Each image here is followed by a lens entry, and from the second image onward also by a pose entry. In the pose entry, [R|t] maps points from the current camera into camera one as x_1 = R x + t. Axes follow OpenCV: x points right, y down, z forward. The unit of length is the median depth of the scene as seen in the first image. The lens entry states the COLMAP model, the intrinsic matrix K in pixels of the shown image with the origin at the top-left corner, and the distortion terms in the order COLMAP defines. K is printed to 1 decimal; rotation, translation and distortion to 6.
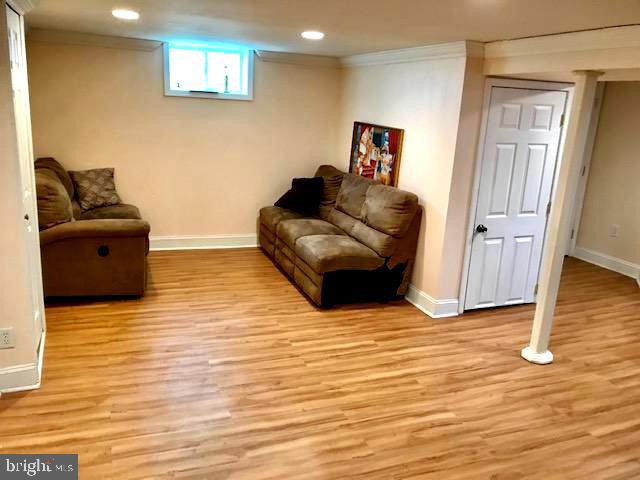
lens RADIAL K [[528.9, 0, 315.9], [0, 528.9, 239.9], [0, 0, 1]] dist [0.052994, -0.075746]
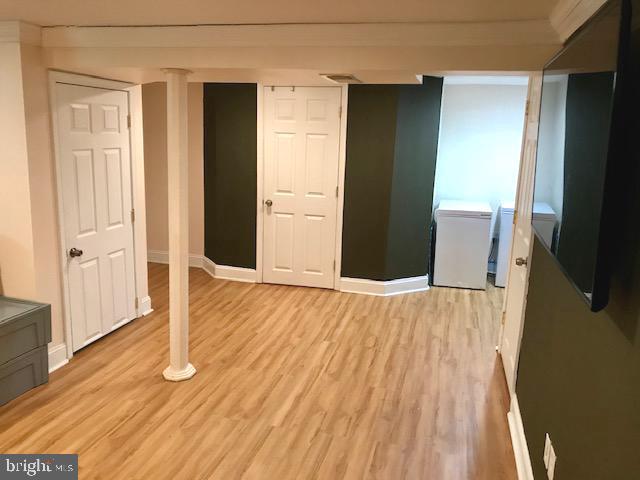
lens RADIAL K [[528.9, 0, 318.6], [0, 528.9, 240.4], [0, 0, 1]] dist [0.052994, -0.075746]
pose [[0.597263, -0.190829, 0.779013, -0.116023], [0.193364, 0.976893, 0.091052, -0.044188], [-0.778387, 0.096251, 0.620362, 0.190936]]
